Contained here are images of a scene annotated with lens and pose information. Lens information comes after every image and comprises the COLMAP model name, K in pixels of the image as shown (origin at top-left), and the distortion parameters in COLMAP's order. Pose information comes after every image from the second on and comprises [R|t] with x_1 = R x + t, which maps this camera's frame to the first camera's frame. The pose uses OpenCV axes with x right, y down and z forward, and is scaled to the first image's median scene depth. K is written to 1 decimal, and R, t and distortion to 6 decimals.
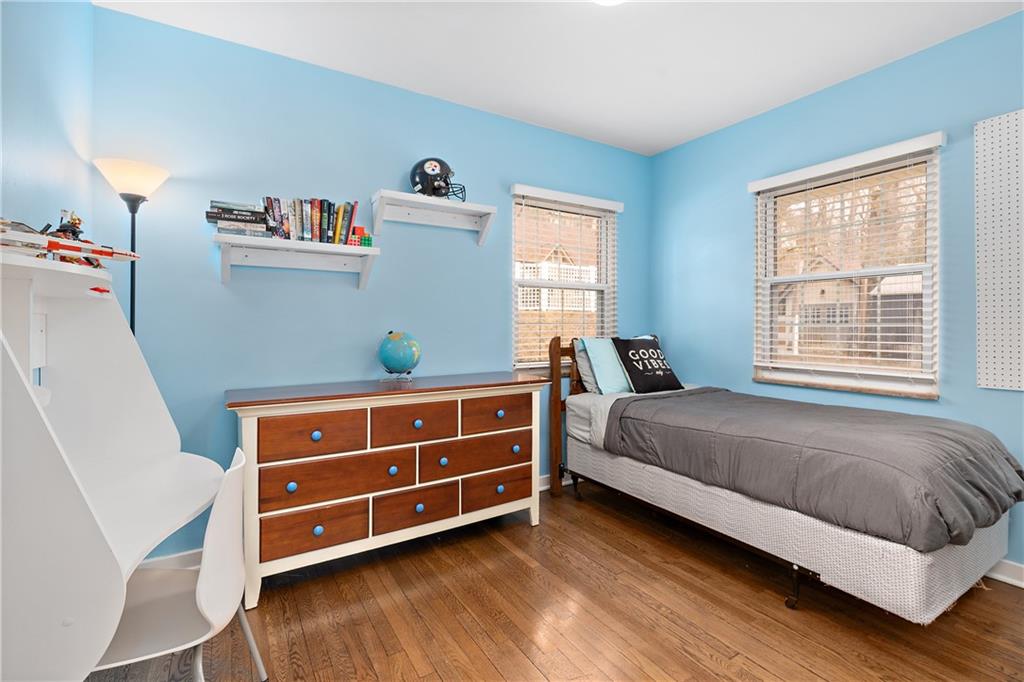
lens RADIAL K [[464.3, 0, 516.0], [0, 464.3, 332.1], [0, 0, 1]] dist [-0.007531, 0.002043]
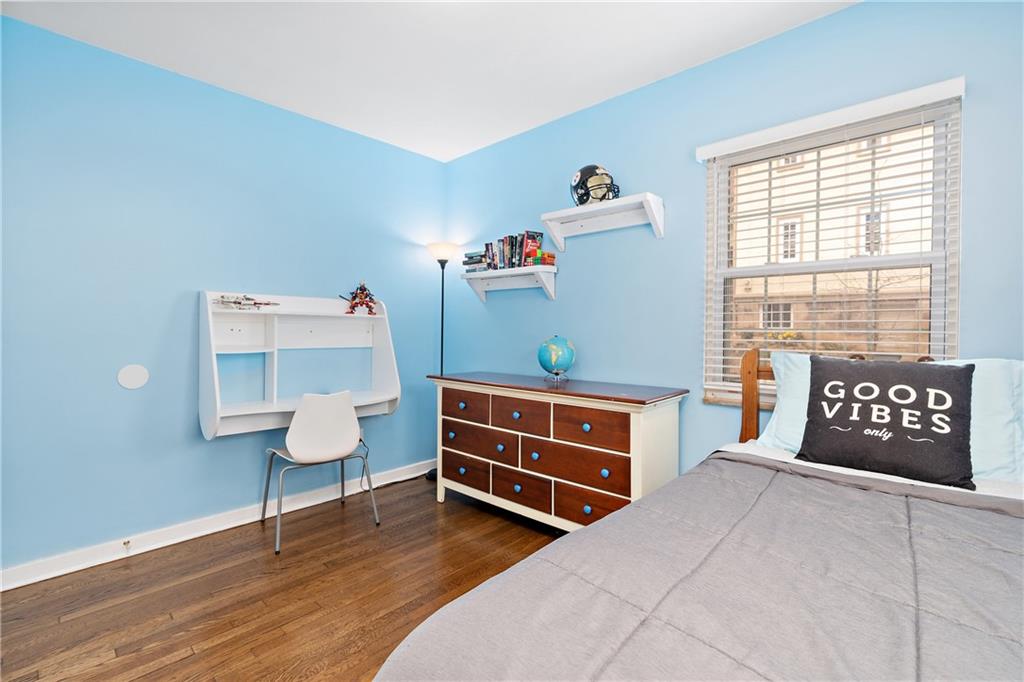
lens RADIAL K [[464.3, 0, 517.5], [0, 464.3, 335.9], [0, 0, 1]] dist [-0.007531, 0.002043]
pose [[0.251954, 0.016283, -0.967602, 0.911716], [-0.020790, 0.999719, 0.011409, -0.014259], [0.967516, 0.017242, 0.252221, 0.708223]]
